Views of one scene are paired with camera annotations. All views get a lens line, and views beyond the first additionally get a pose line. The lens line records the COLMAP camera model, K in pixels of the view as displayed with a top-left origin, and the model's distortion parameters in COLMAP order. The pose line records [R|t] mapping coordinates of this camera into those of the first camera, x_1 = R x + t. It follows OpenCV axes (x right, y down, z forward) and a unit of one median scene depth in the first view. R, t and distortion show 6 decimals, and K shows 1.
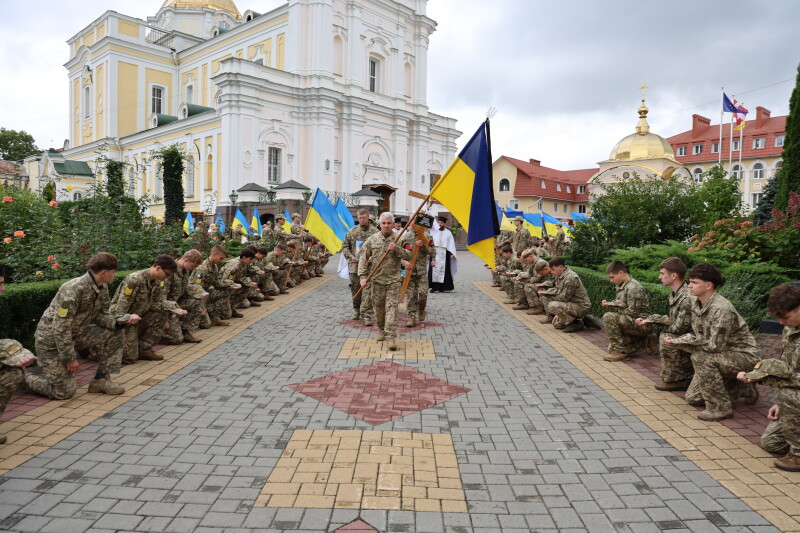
lens RADIAL K [[502.4, 0, 400.0], [0, 502.4, 266.5], [0, 0, 1]] dist [-0.002856, -0.002547]
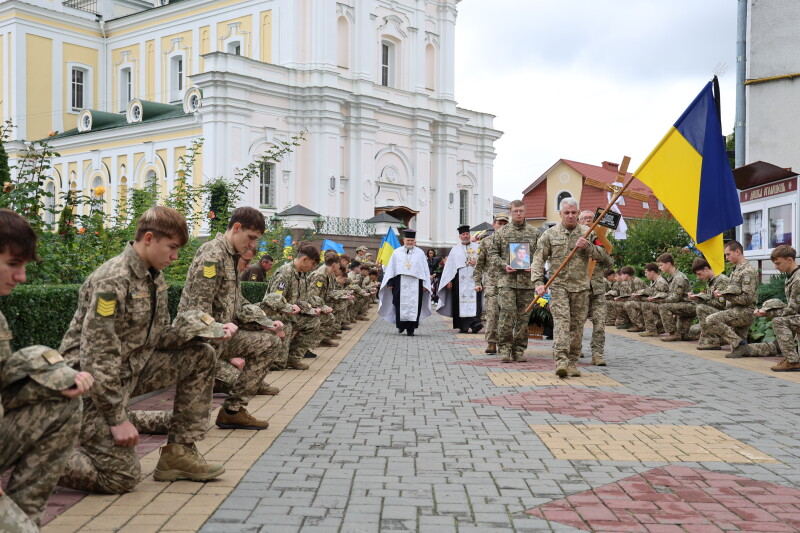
lens RADIAL K [[976.2, 0, 400.0], [0, 976.2, 266.5], [0, 0, 1]] dist [0.284671, 0.019842]
pose [[0.999793, -0.007685, 0.018852, -0.066323], [0.009159, 0.996800, -0.079409, 0.048716], [-0.018181, 0.079566, 0.996664, -0.502813]]
